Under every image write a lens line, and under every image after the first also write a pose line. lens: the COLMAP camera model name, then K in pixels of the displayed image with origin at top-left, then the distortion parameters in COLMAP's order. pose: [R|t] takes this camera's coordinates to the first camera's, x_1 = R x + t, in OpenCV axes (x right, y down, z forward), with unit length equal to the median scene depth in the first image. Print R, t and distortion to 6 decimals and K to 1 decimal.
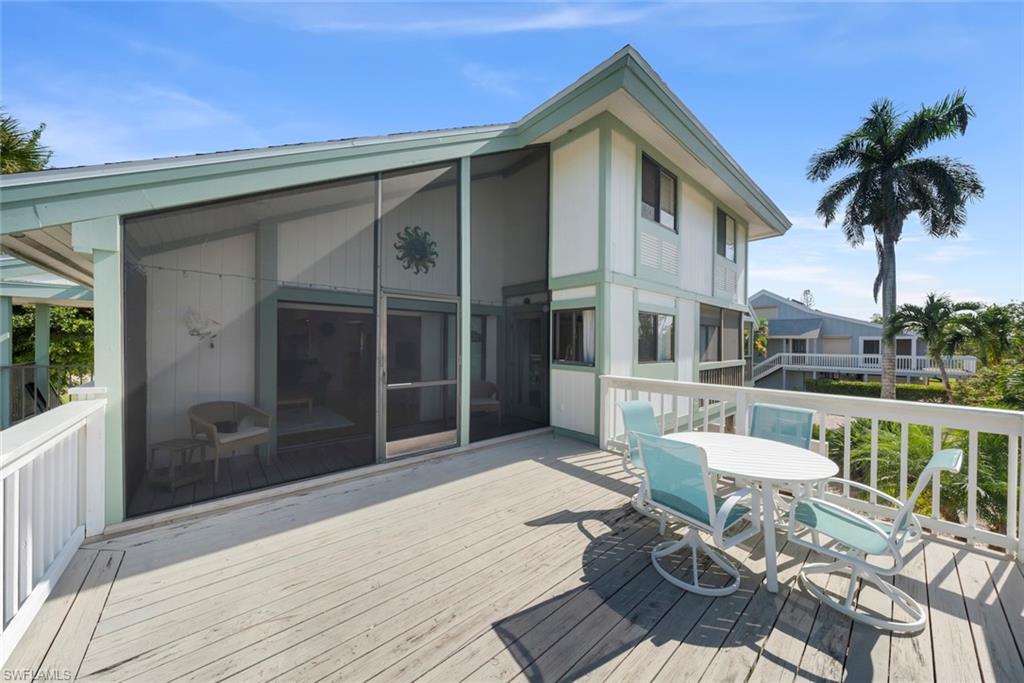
lens RADIAL K [[349.7, 0, 512.0], [0, 349.7, 341.5], [0, 0, 1]] dist [0.016143, 0.000043]
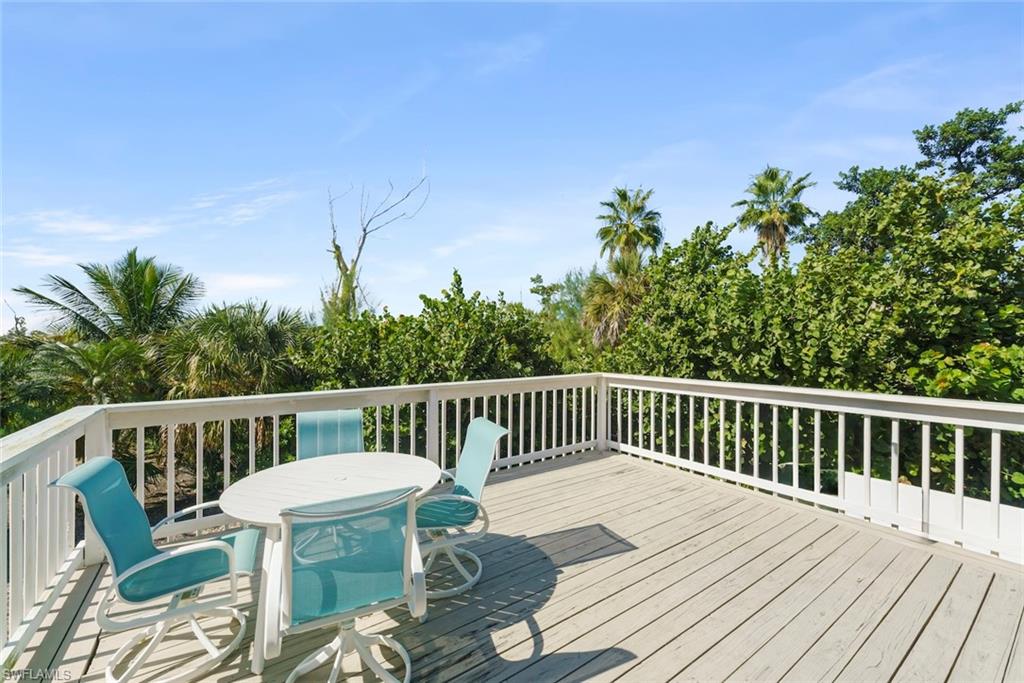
lens RADIAL K [[418.2, 0, 512.0], [0, 418.2, 341.5], [0, 0, 1]] dist [0.000703, 0.000011]
pose [[-0.995010, -0.005468, 0.099627, 0.170129], [-0.005676, 0.999982, -0.001804, 0.016890], [-0.099615, -0.002361, -0.995023, 1.674576]]
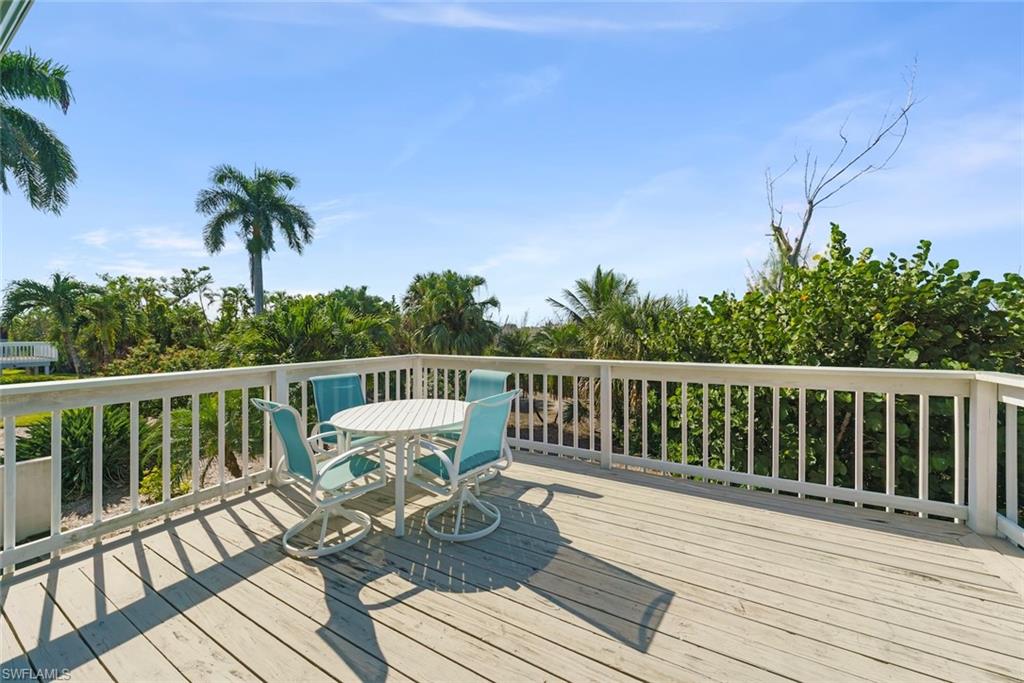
lens RADIAL K [[372.8, 0, 513.7], [0, 372.8, 331.6], [0, 0, 1]] dist [0.000183, -0.000026]
pose [[-0.341650, -0.004061, 0.939818, -0.458946], [0.001042, 0.999988, 0.004699, 0.060985], [-0.939827, 0.002585, -0.341642, 0.986539]]
